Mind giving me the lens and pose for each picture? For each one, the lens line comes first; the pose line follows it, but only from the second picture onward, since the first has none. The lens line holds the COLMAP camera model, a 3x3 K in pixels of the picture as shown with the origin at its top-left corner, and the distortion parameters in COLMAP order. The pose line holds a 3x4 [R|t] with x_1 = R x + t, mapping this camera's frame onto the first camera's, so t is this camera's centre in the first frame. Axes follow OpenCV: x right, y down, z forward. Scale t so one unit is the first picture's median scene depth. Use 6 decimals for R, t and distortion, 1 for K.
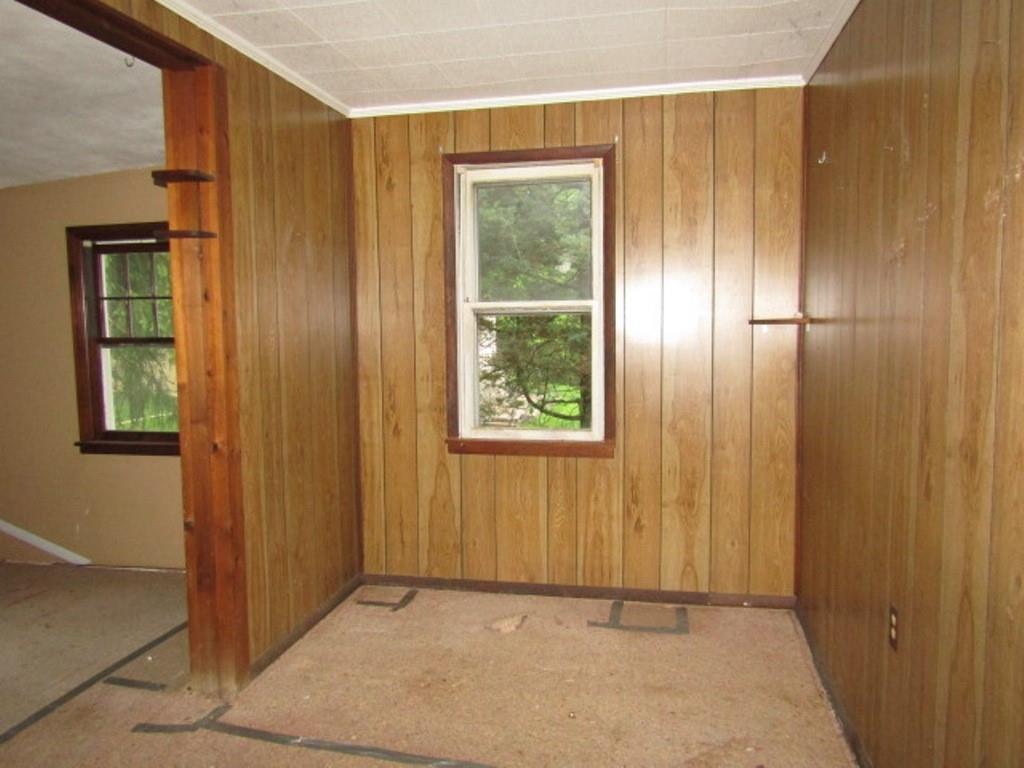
lens RADIAL K [[747.4, 0, 512.0], [0, 747.4, 384.0], [0, 0, 1]] dist [-0.001725, 0.000019]
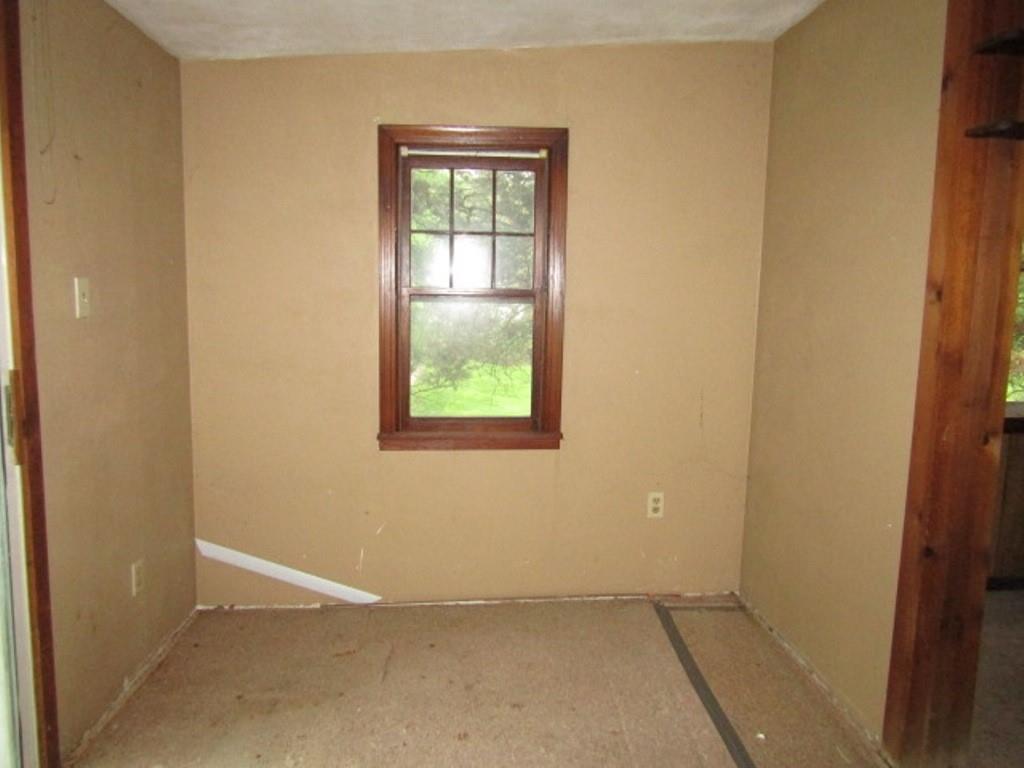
lens RADIAL K [[725.8, 0, 512.0], [0, 725.8, 384.0], [0, 0, 1]] dist [-0.009238, 0.000997]
pose [[0.957681, -0.008802, 0.287697, -0.657473], [-0.000357, 0.999495, 0.031770, 0.008767], [-0.287831, -0.030528, 0.957194, 0.305392]]
